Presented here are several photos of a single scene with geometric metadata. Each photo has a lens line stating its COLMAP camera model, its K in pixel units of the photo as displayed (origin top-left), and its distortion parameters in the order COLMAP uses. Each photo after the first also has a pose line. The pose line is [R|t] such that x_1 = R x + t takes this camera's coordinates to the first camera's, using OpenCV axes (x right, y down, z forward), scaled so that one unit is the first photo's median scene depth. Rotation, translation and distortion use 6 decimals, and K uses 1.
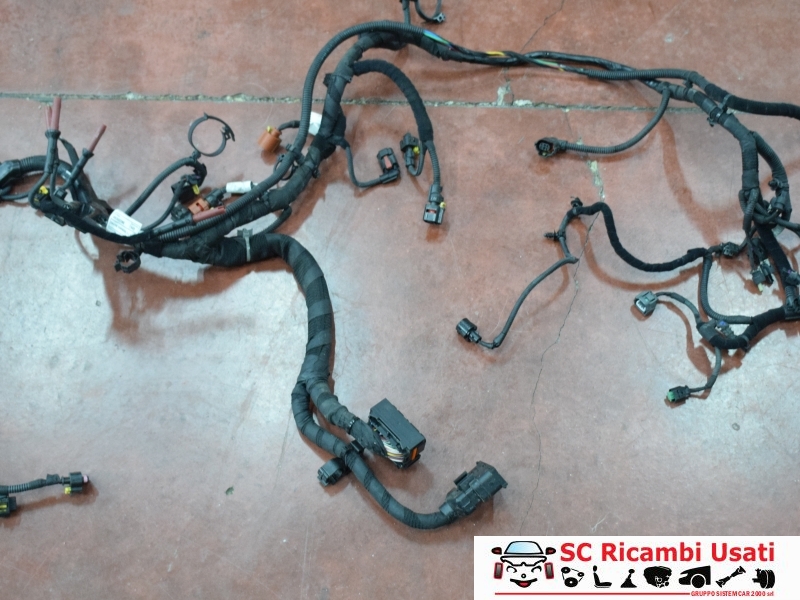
lens RADIAL K [[1116.7, 0, 400.3], [0, 1116.7, 298.5], [0, 0, 1]] dist [-0.002005, 0.000000]
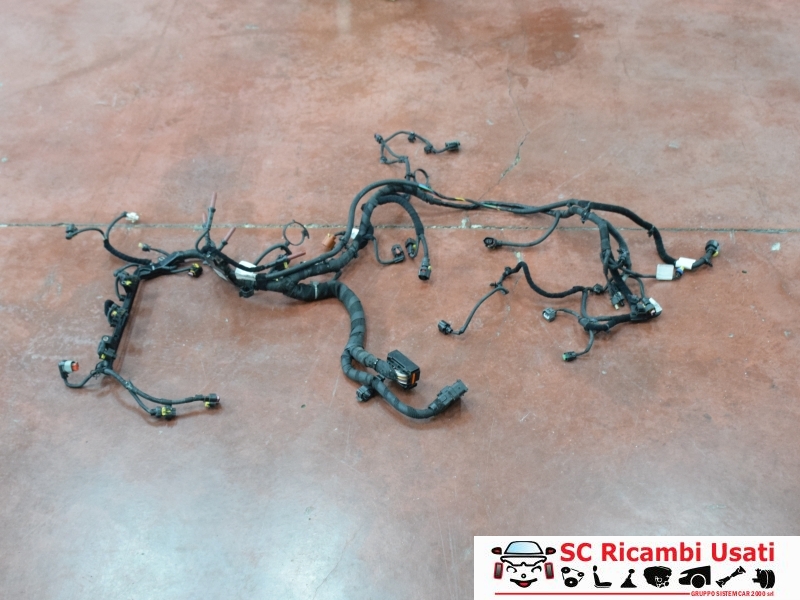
lens RADIAL K [[913.0, 0, 399.9], [0, 913.0, 300.7], [0, 0, 1]] dist [0.006552, 0.000000]
pose [[0.999992, 0.000501, -0.004049, -0.002318], [-0.001812, 0.943725, -0.330725, 0.424008], [0.003656, 0.330729, 0.943719, -0.305974]]
